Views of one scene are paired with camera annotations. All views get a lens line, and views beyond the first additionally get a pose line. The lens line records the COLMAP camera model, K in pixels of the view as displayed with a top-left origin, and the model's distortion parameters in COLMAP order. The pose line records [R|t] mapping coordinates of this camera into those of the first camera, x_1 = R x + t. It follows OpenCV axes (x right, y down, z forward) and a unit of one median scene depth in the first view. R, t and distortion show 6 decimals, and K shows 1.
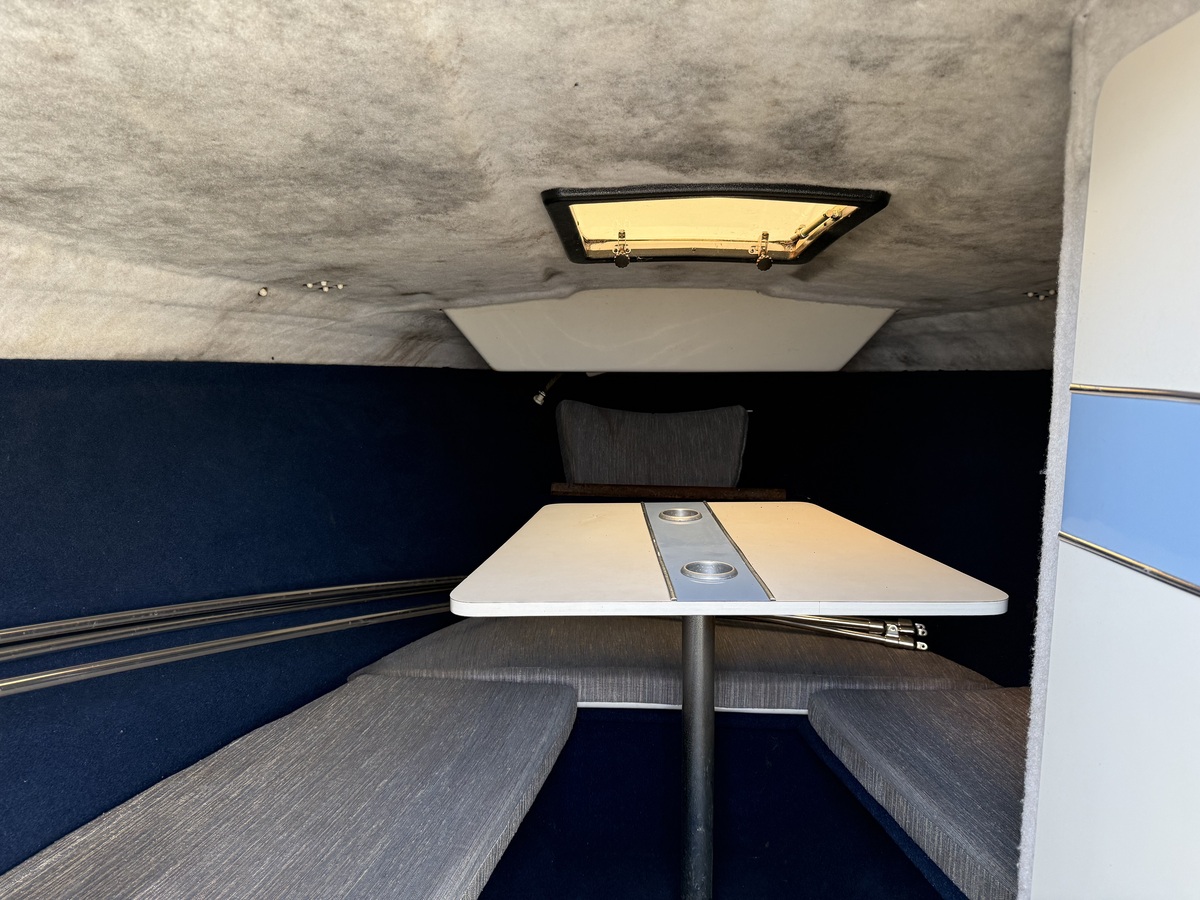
lens RADIAL K [[856.4, 0, 601.7], [0, 856.4, 483.0], [0, 0, 1]] dist [0.158374, -0.223432]
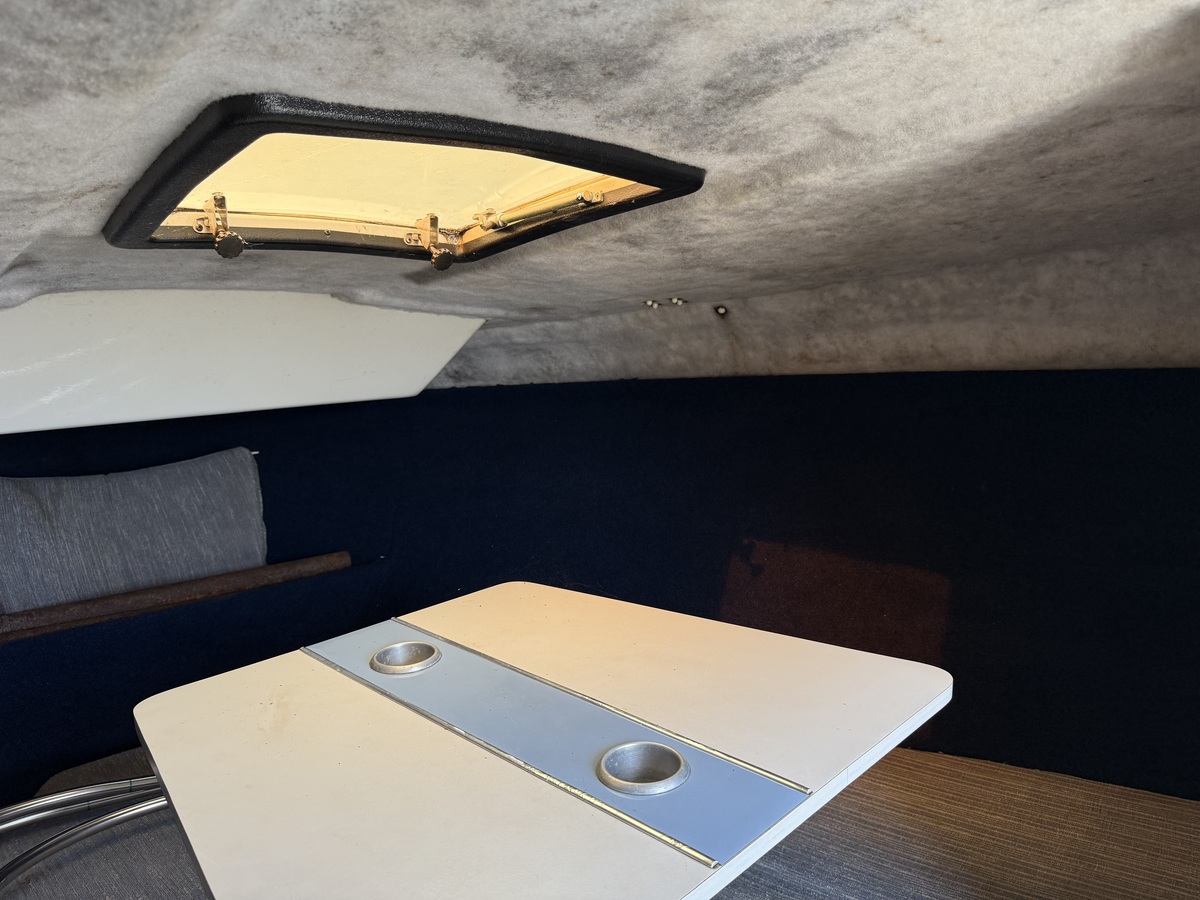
lens RADIAL K [[862.4, 0, 617.4], [0, 862.4, 462.4], [0, 0, 1]] dist [0.075528, -0.071261]
pose [[0.707731, -0.138337, 0.692806, -0.247610], [0.151757, 0.987518, 0.042158, -0.115337], [-0.689991, 0.075302, 0.719891, 0.474922]]
